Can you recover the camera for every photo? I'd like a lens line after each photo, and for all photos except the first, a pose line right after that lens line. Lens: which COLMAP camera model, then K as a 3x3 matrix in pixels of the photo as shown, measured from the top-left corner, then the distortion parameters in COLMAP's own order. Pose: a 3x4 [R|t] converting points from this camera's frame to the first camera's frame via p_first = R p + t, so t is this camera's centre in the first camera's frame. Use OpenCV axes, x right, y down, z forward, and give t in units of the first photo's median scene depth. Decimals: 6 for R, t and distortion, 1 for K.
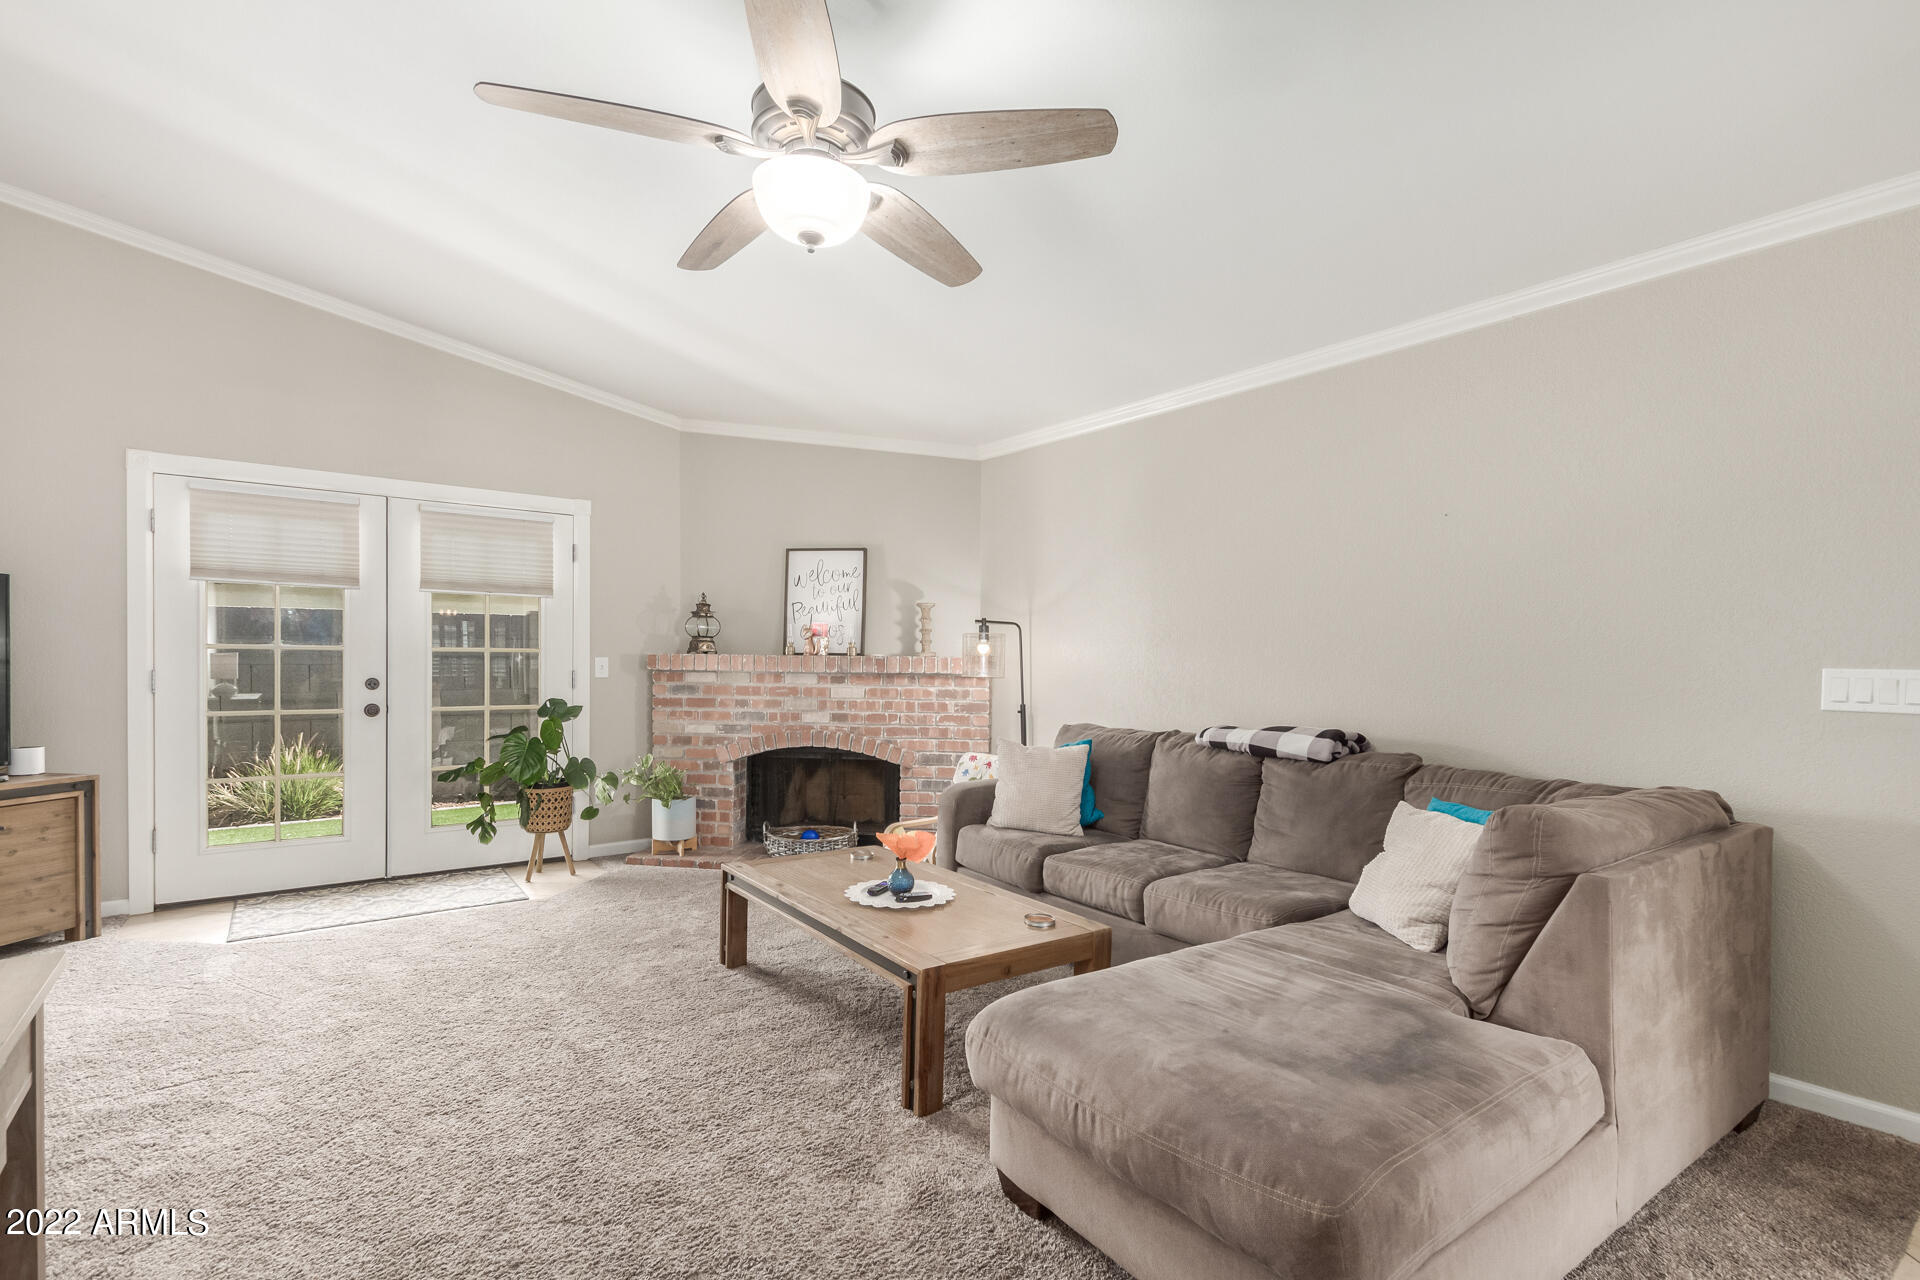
lens RADIAL K [[883.8, 0, 935.6], [0, 883.8, 670.8], [0, 0, 1]] dist [0.005933, -0.005060]
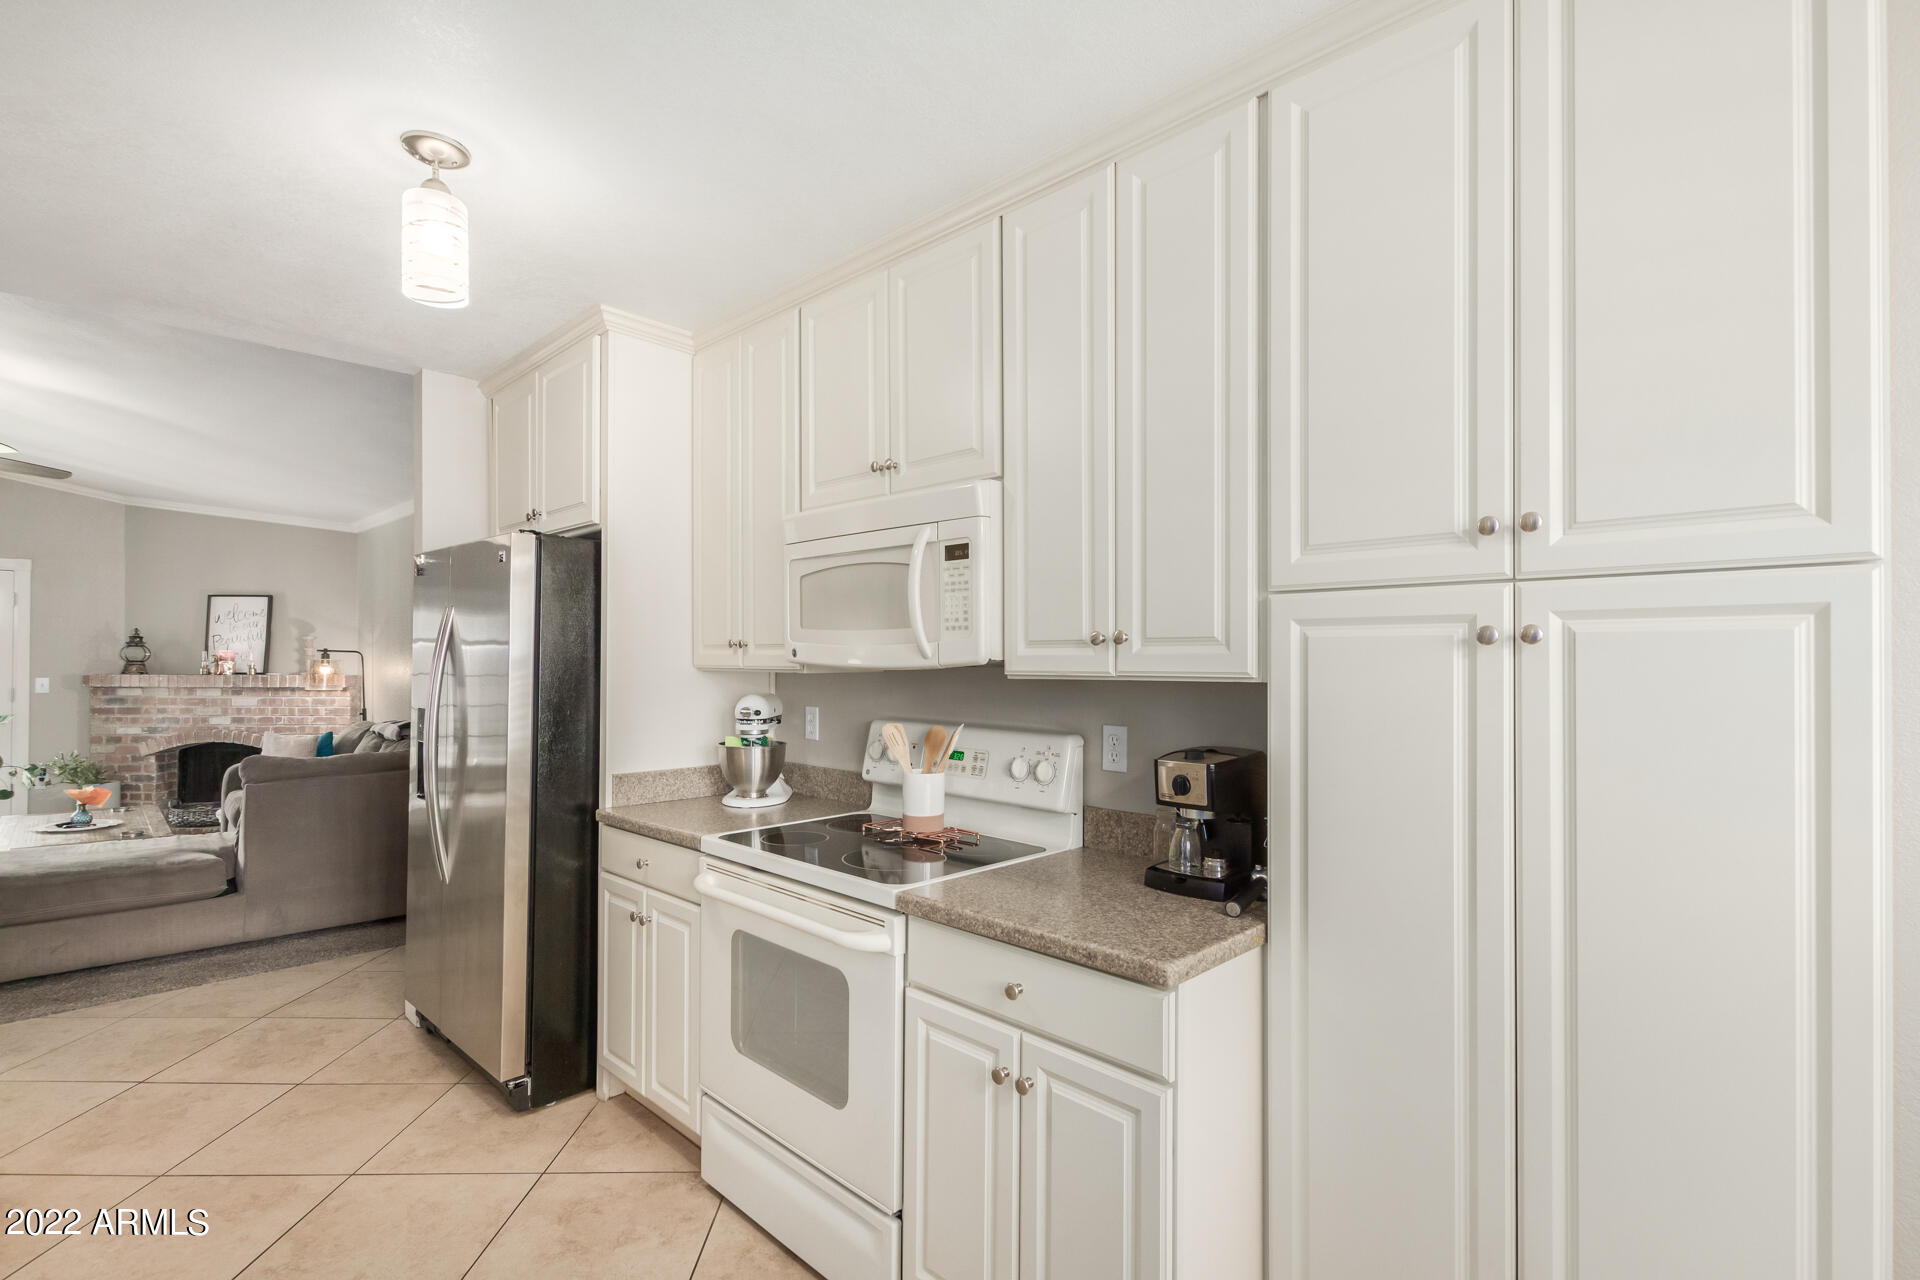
lens RADIAL K [[883.8, 0, 948.0], [0, 883.8, 655.7], [0, 0, 1]] dist [0.005933, -0.005060]
pose [[0.984458, -0.004762, 0.175556, 0.727765], [0.008578, 0.999743, -0.020985, -0.008559], [-0.175411, 0.022165, 0.984246, -0.535663]]
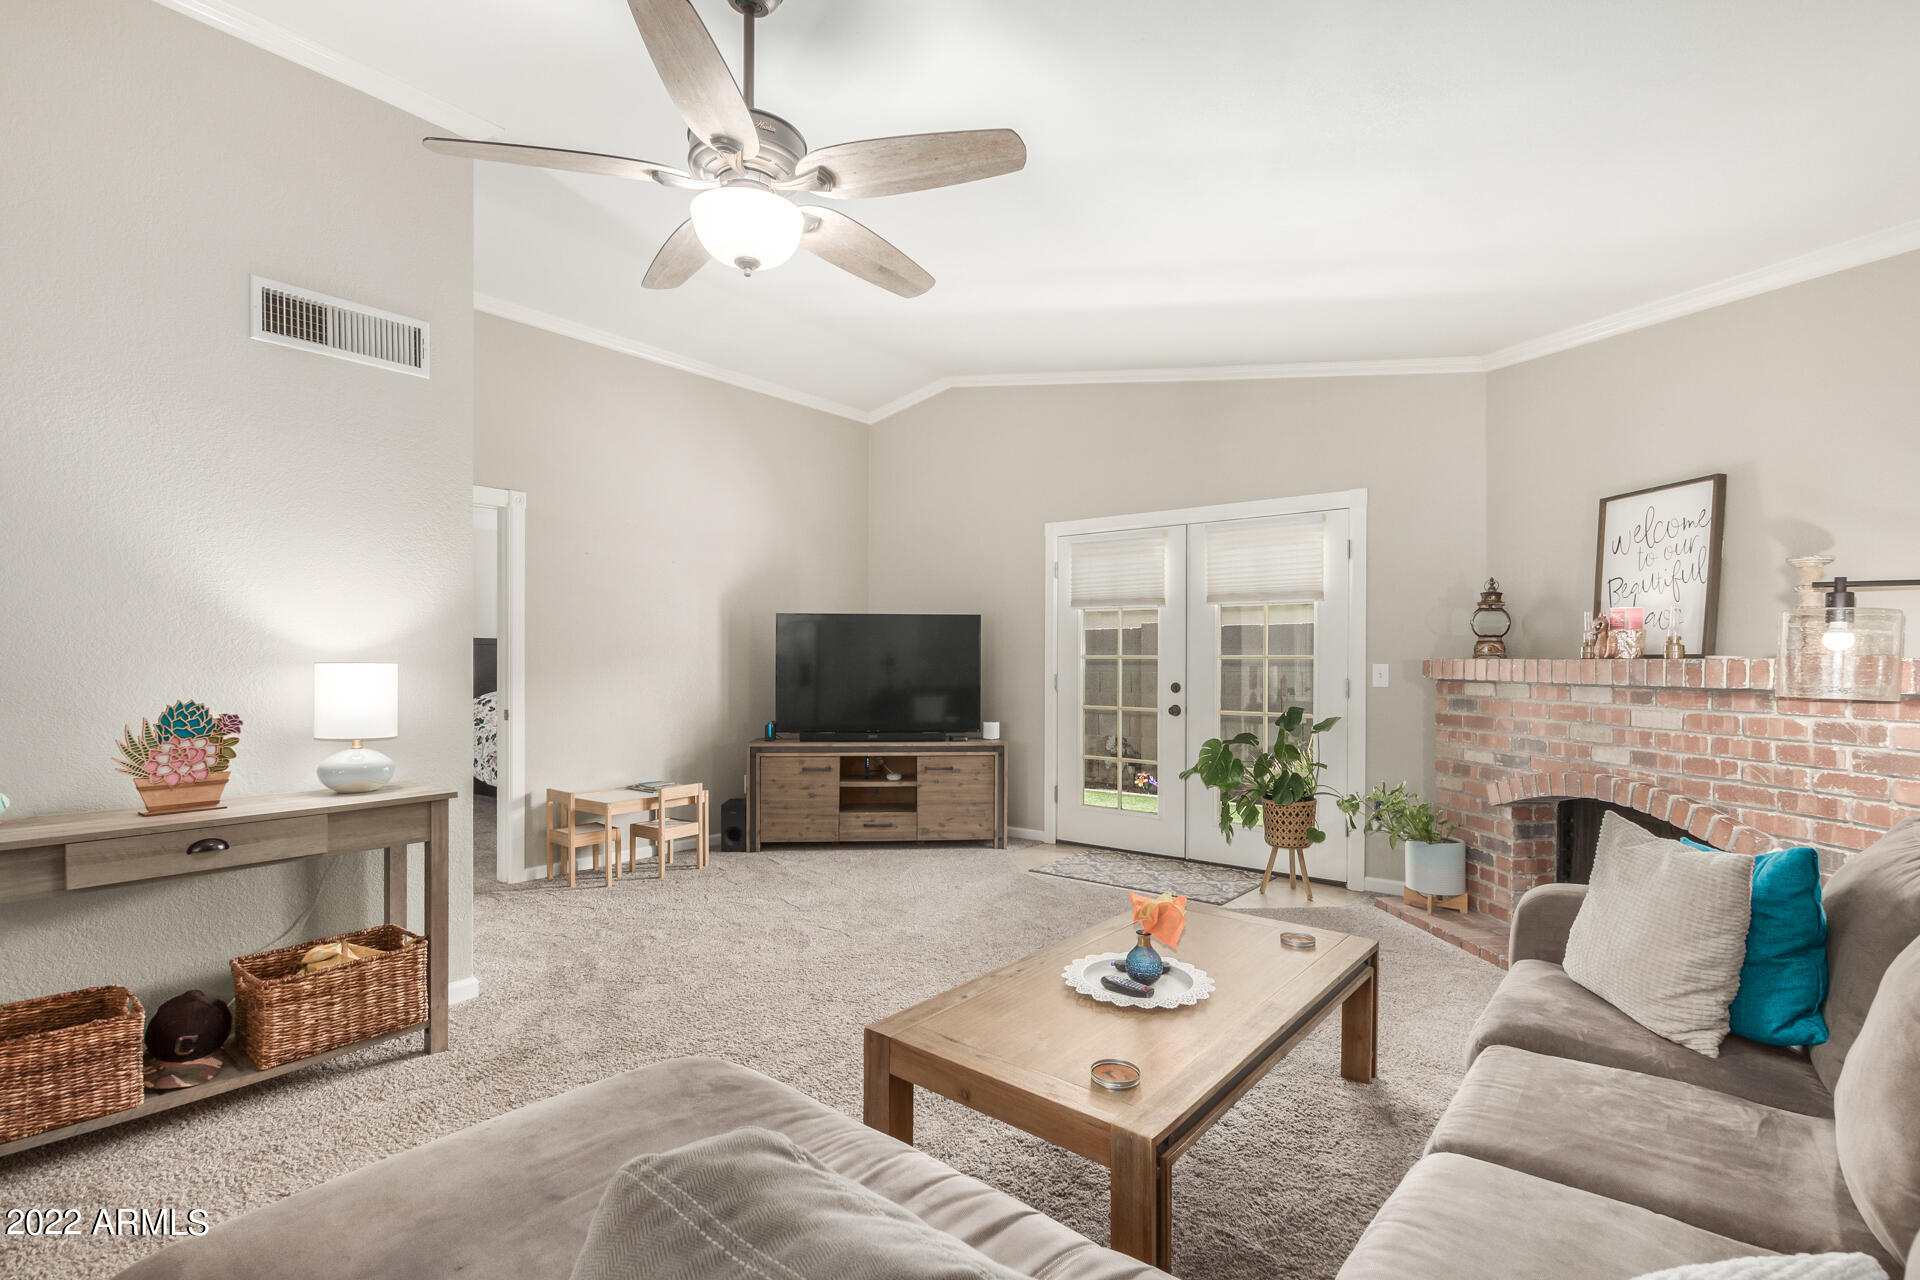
lens RADIAL K [[883.8, 0, 958.1], [0, 883.8, 663.1], [0, 0, 1]] dist [0.005933, -0.005060]
pose [[0.265904, -0.006666, -0.963977, 0.359605], [-0.012179, 0.999873, -0.010273, -0.001917], [0.963923, 0.014472, 0.265789, 0.373184]]
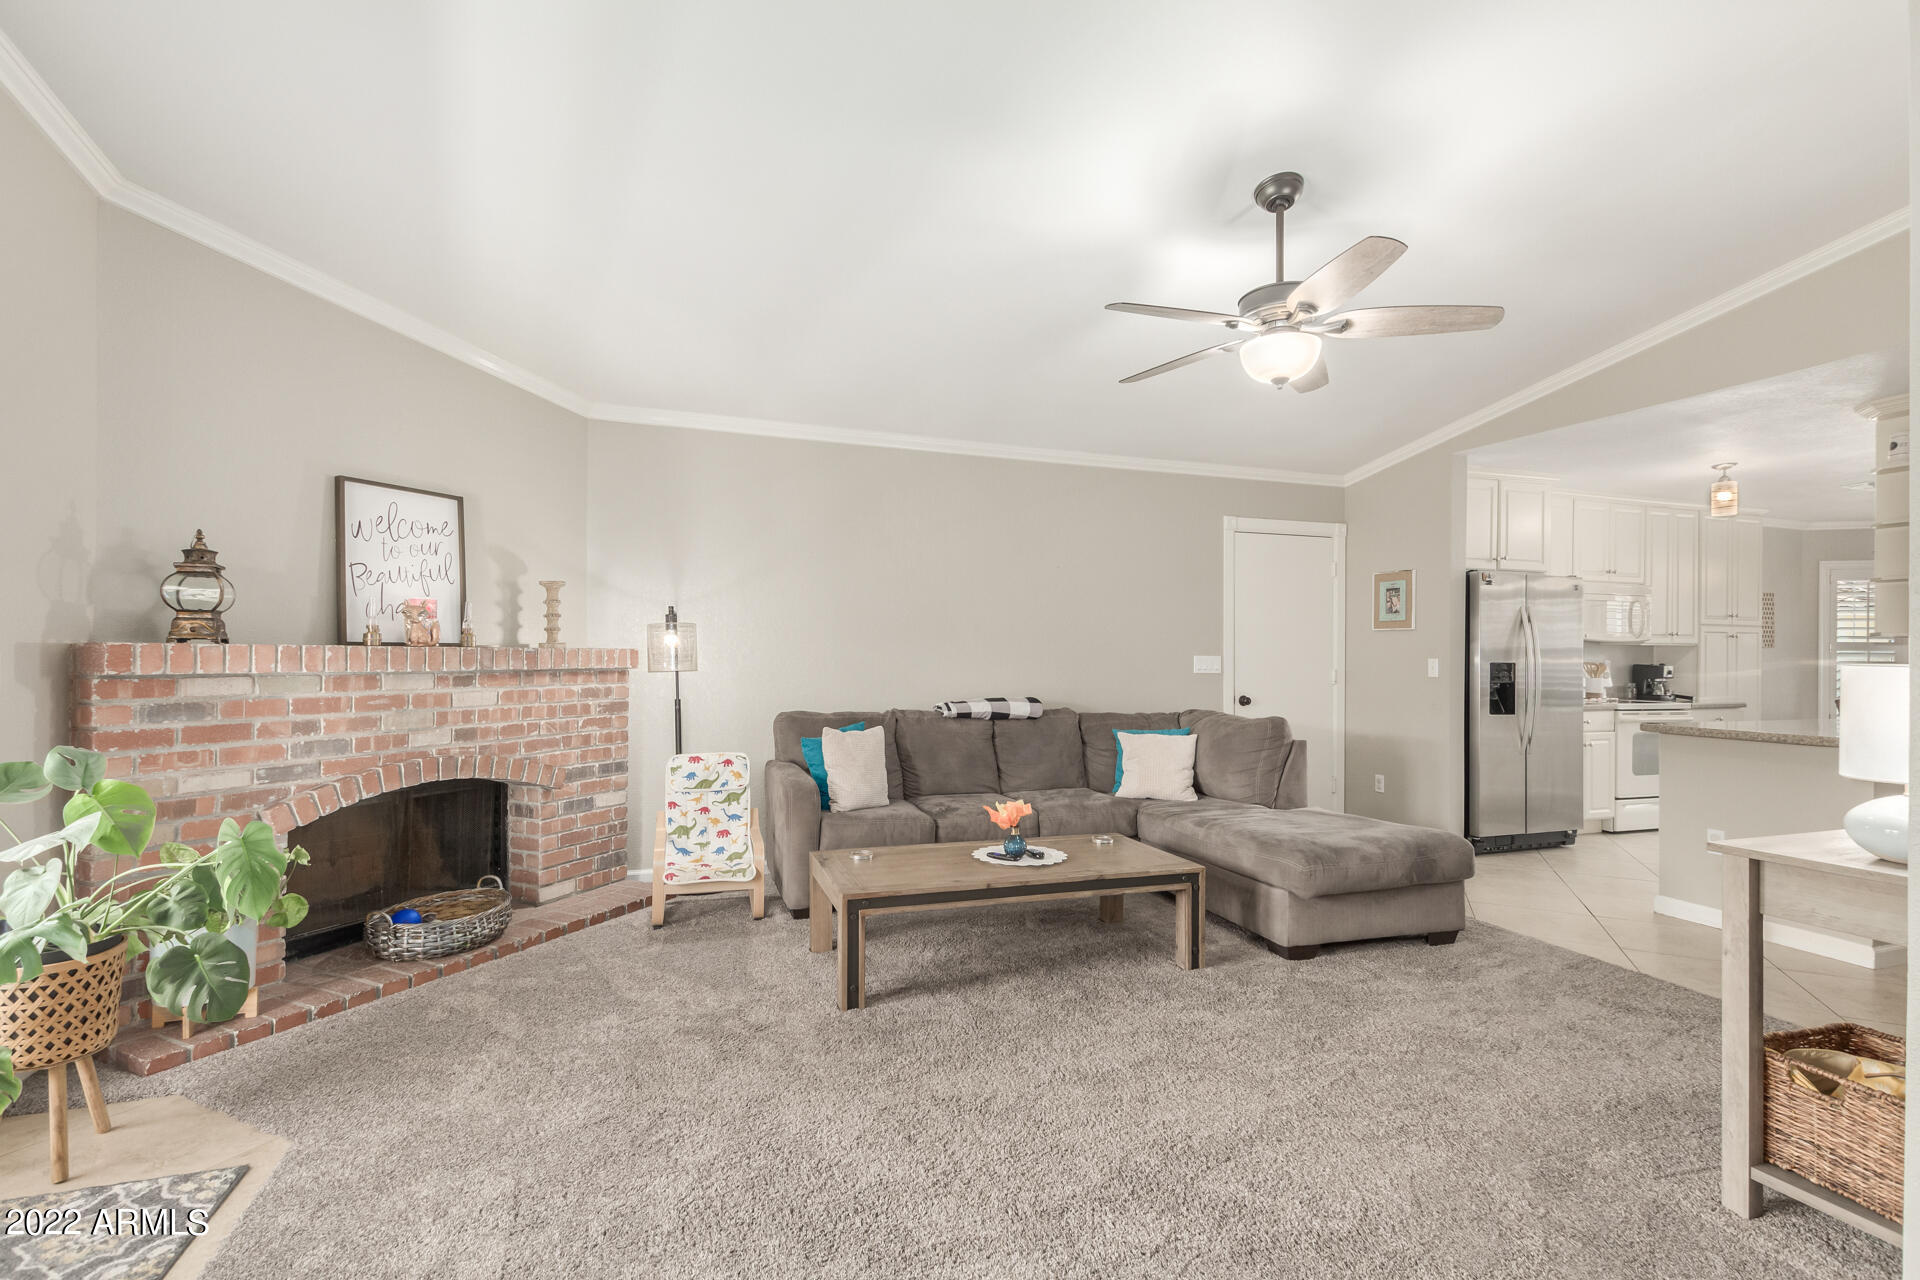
lens RADIAL K [[883.8, 0, 961.4], [0, 883.8, 643.2], [0, 0, 1]] dist [0.005933, -0.005060]
pose [[0.279265, 0.002047, 0.960212, -0.676653], [0.005620, 0.999977, -0.003766, -0.015183], [-0.960198, 0.006448, 0.279247, 0.420482]]
